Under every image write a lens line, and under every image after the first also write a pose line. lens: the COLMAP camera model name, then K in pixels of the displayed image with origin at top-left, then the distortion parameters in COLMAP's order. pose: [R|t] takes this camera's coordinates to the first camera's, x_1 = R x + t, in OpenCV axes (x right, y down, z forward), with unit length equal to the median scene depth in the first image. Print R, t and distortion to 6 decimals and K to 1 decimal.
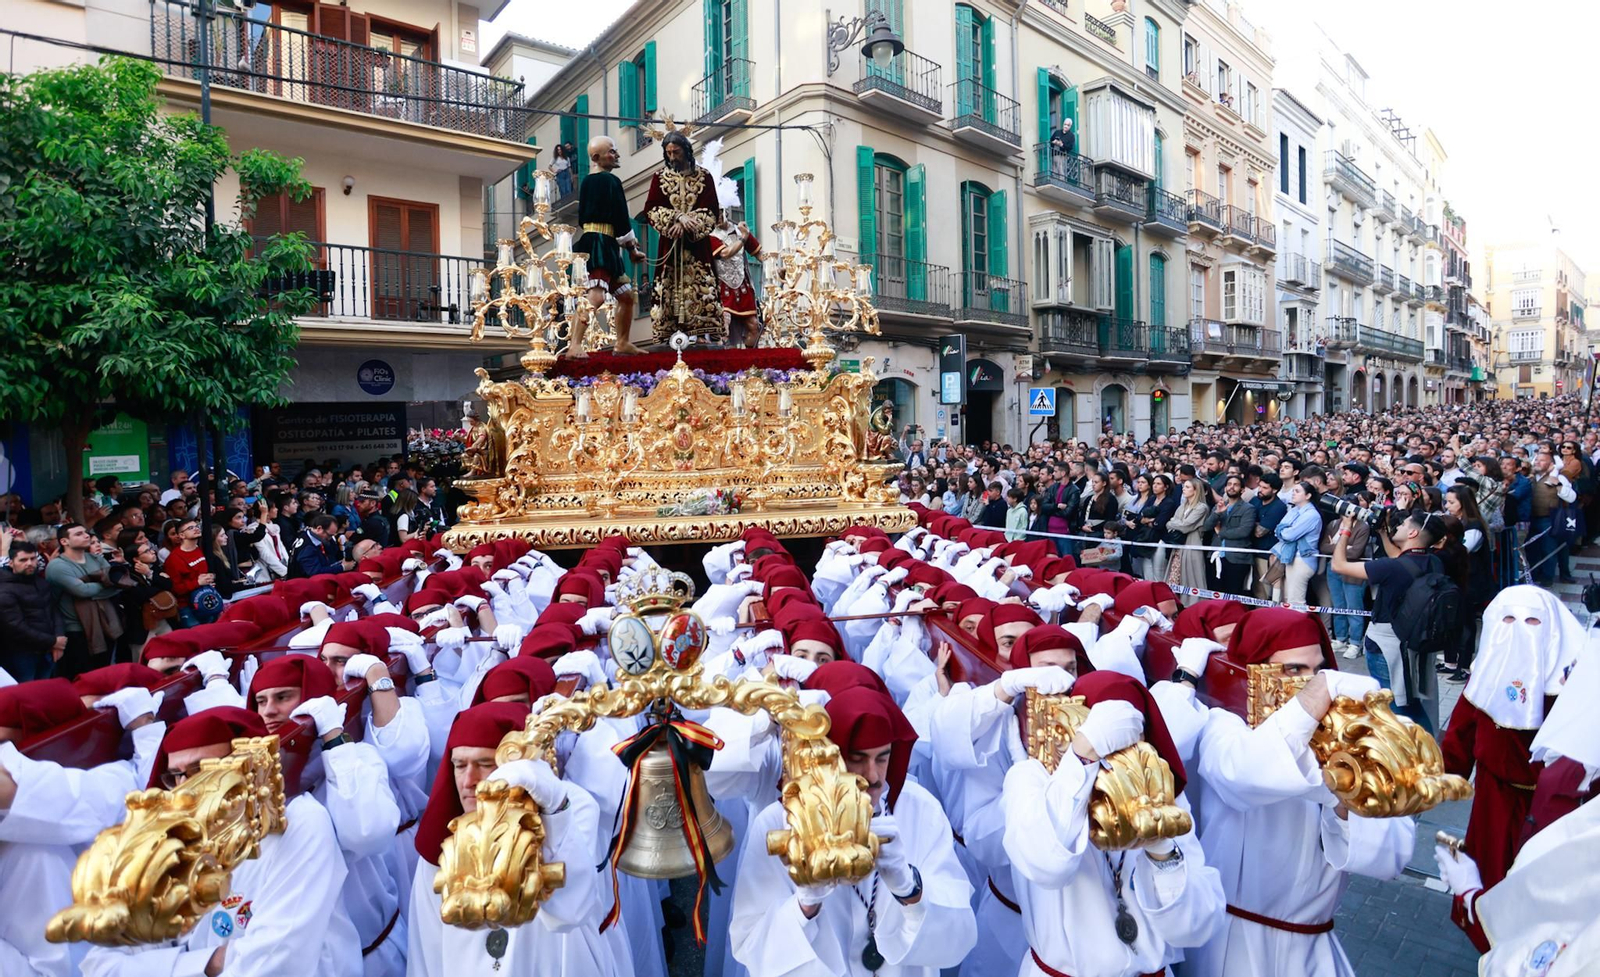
lens RADIAL K [[876.6, 0, 800.0], [0, 876.6, 488.5], [0, 0, 1]] dist [-0.038030, 0.000938]
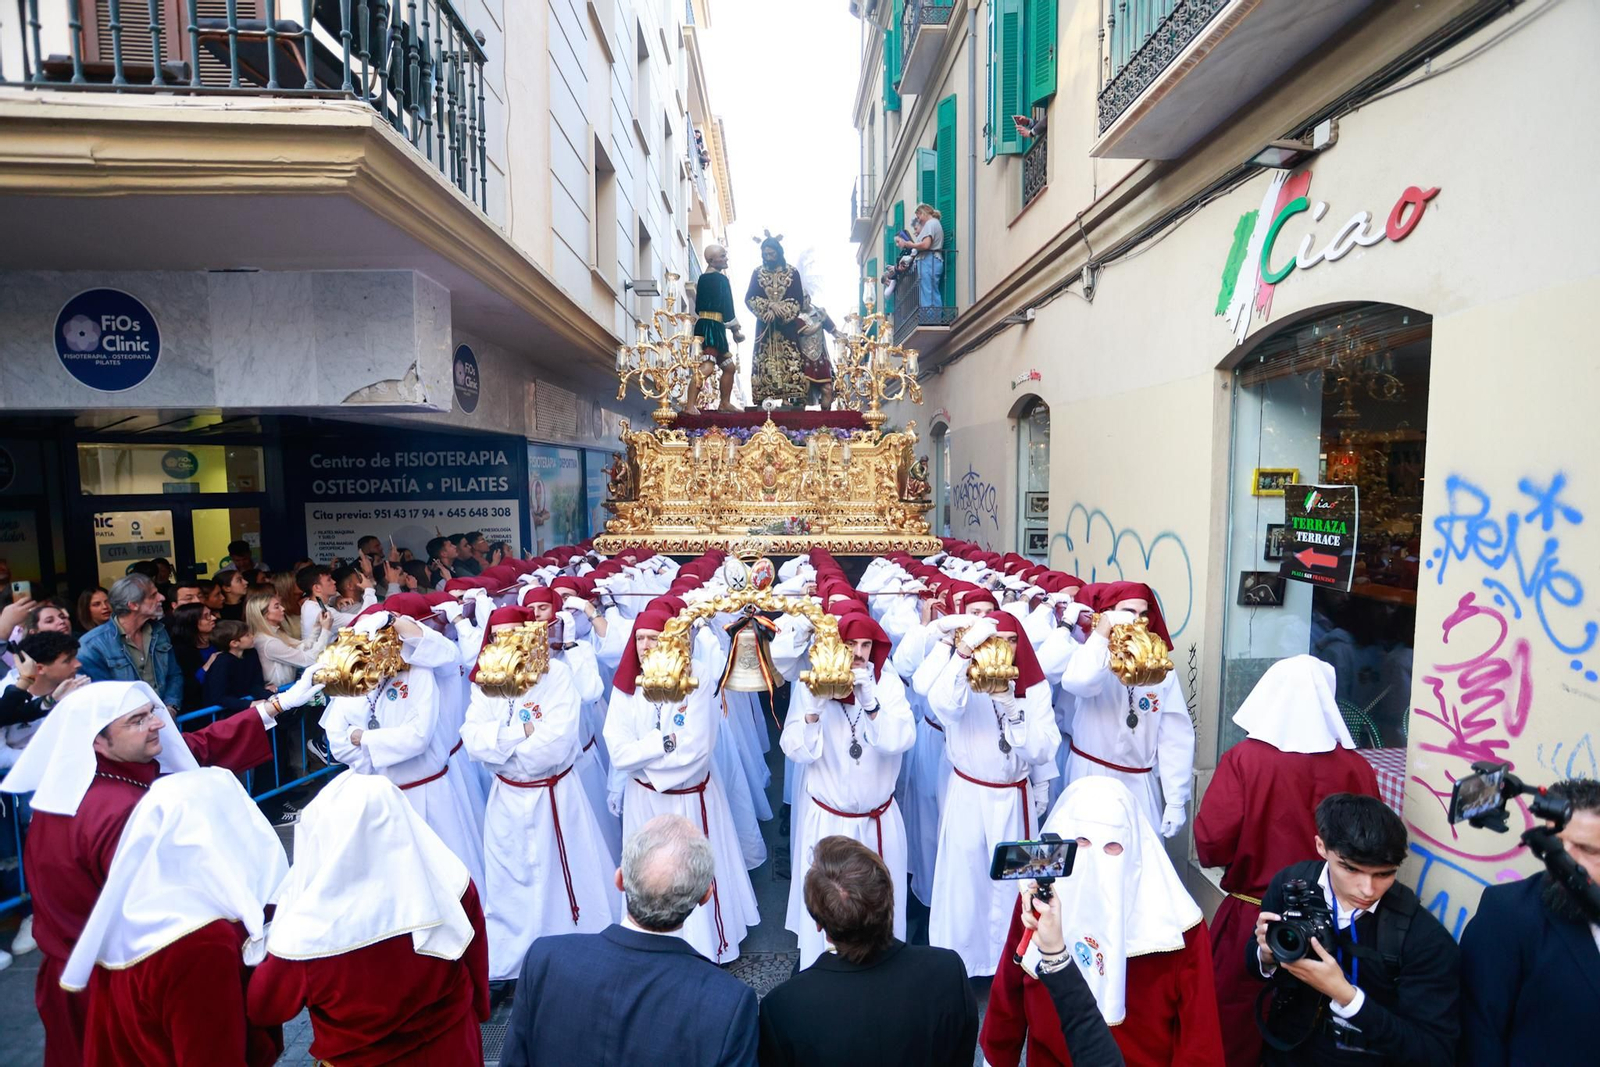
lens RADIAL K [[787.7, 0, 800.0], [0, 787.7, 533.5], [0, 0, 1]] dist [-0.001581, 0.000335]
pose [[0.994746, 0.044495, -0.092204, 0.027709], [-0.044306, 0.999010, 0.004091, 0.020253], [0.092294, 0.000016, 0.995732, -0.189649]]
